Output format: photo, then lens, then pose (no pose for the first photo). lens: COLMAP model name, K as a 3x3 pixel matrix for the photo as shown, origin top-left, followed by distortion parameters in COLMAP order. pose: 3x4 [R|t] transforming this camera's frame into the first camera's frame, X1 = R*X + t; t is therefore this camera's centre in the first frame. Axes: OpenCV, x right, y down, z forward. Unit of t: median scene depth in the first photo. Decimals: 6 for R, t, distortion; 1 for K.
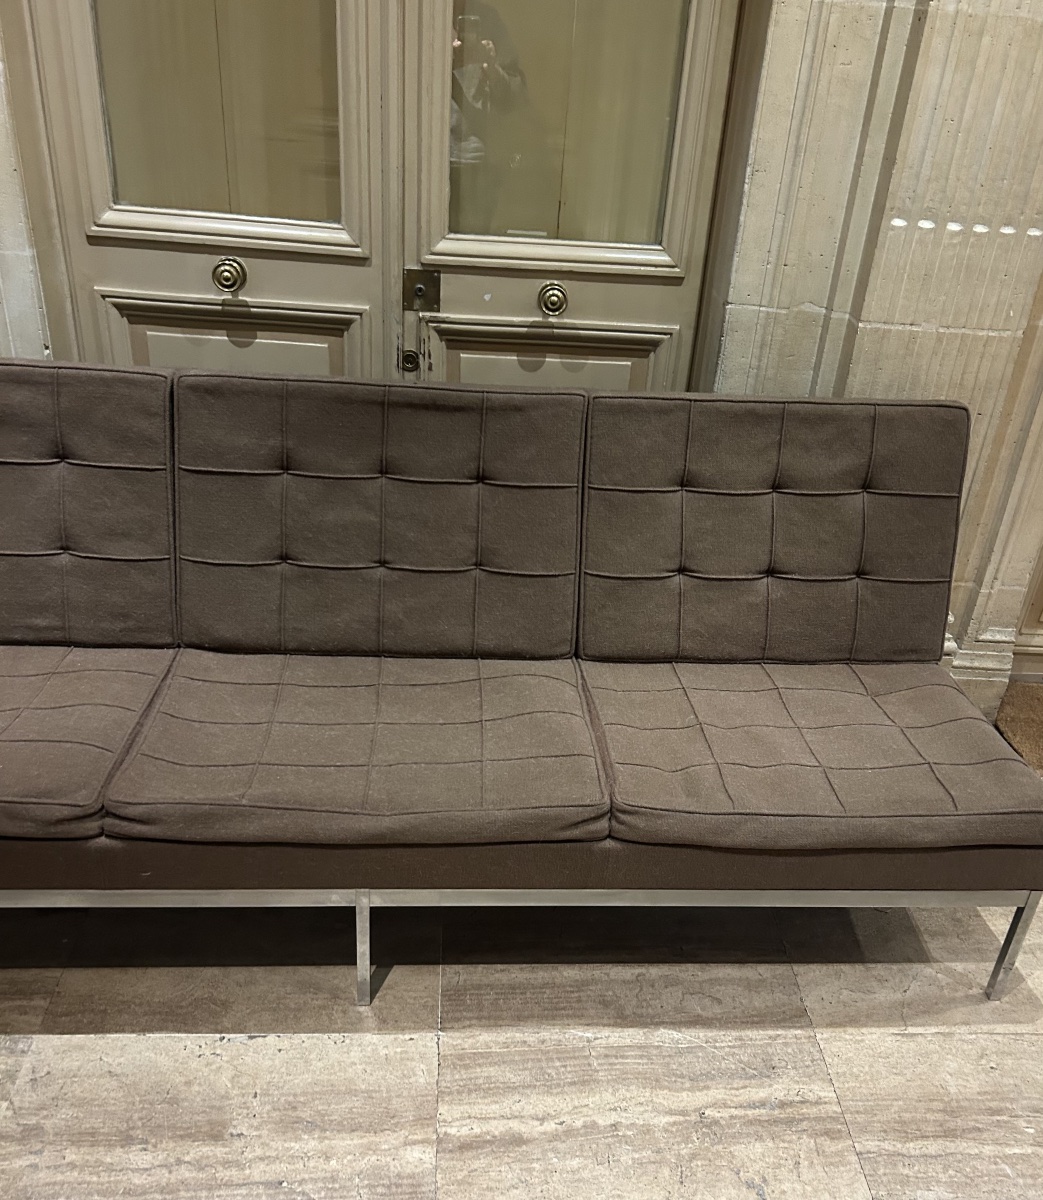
lens RADIAL K [[1084.5, 0, 544.3], [0, 1084.5, 662.0], [0, 0, 1]] dist [0.019615, -0.009660]
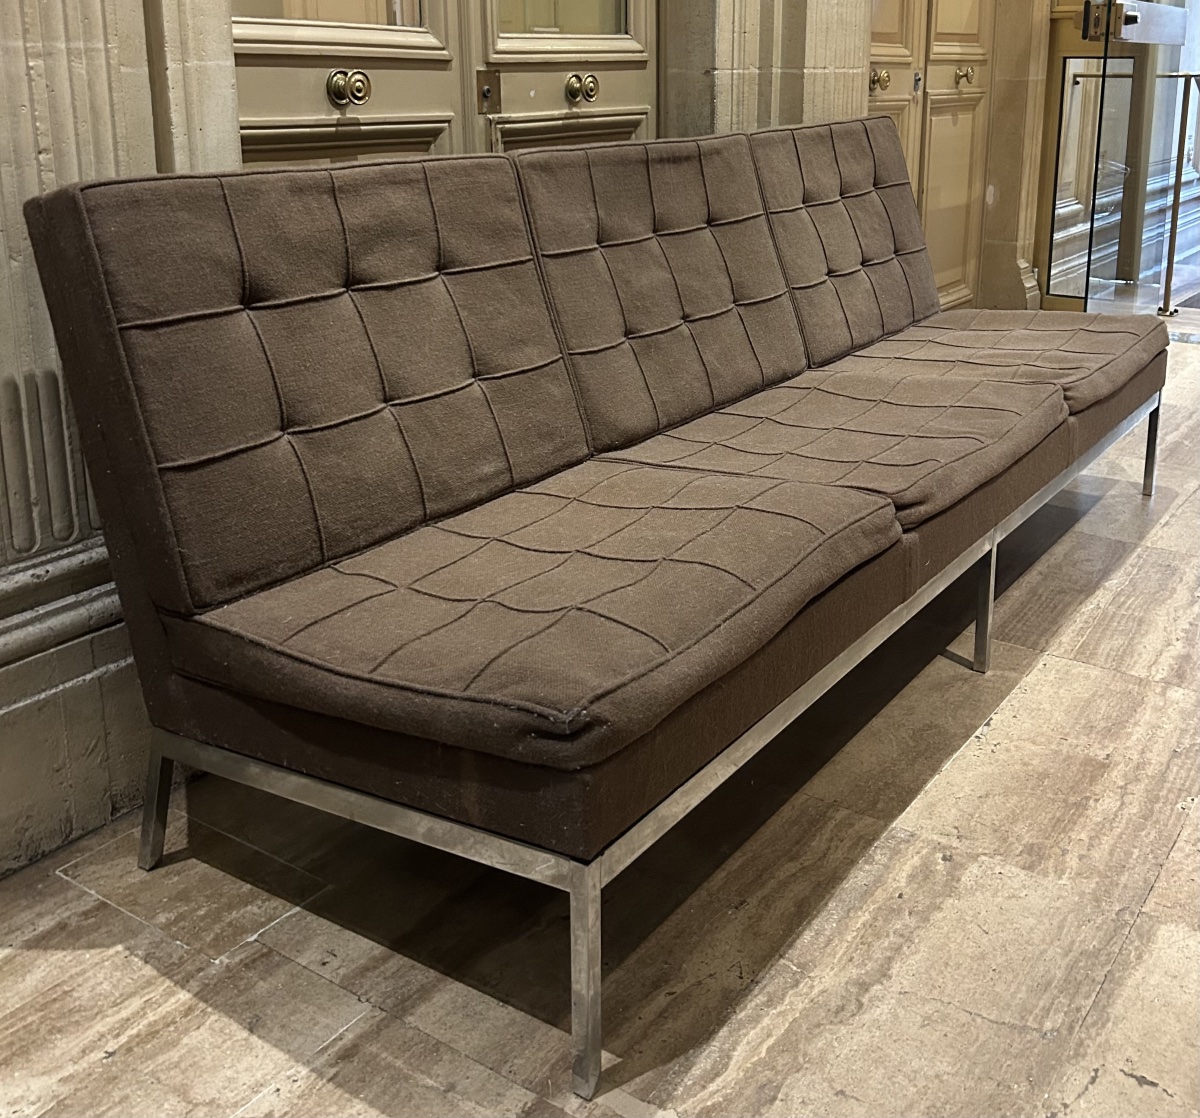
lens RADIAL K [[1315.5, 0, 653.6], [0, 1315.5, 353.1], [0, 0, 1]] dist [0.054025, -0.054904]
pose [[0.614706, -0.238097, 0.751961, -1.061042], [0.435510, 0.897308, -0.071898, 0.008666], [-0.657622, 0.371683, 0.655275, 0.267704]]
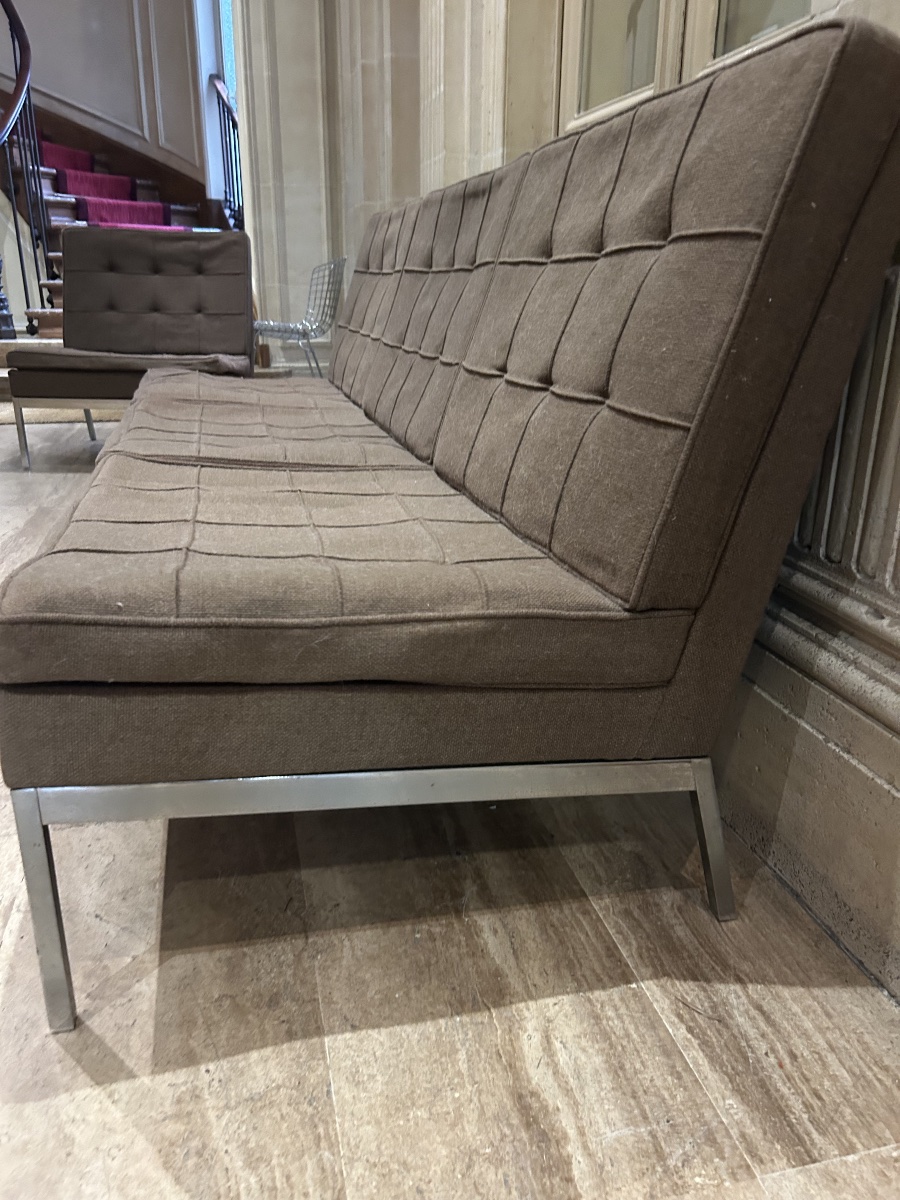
lens RADIAL K [[913.8, 0, 450.0], [0, 913.8, 600.0], [0, 0, 1]] dist [0.037025, -0.037082]
pose [[0.169165, 0.249276, -0.953543, 0.772311], [-0.496240, 0.857448, 0.136119, -0.018451], [0.851545, 0.450160, 0.268751, 0.899704]]
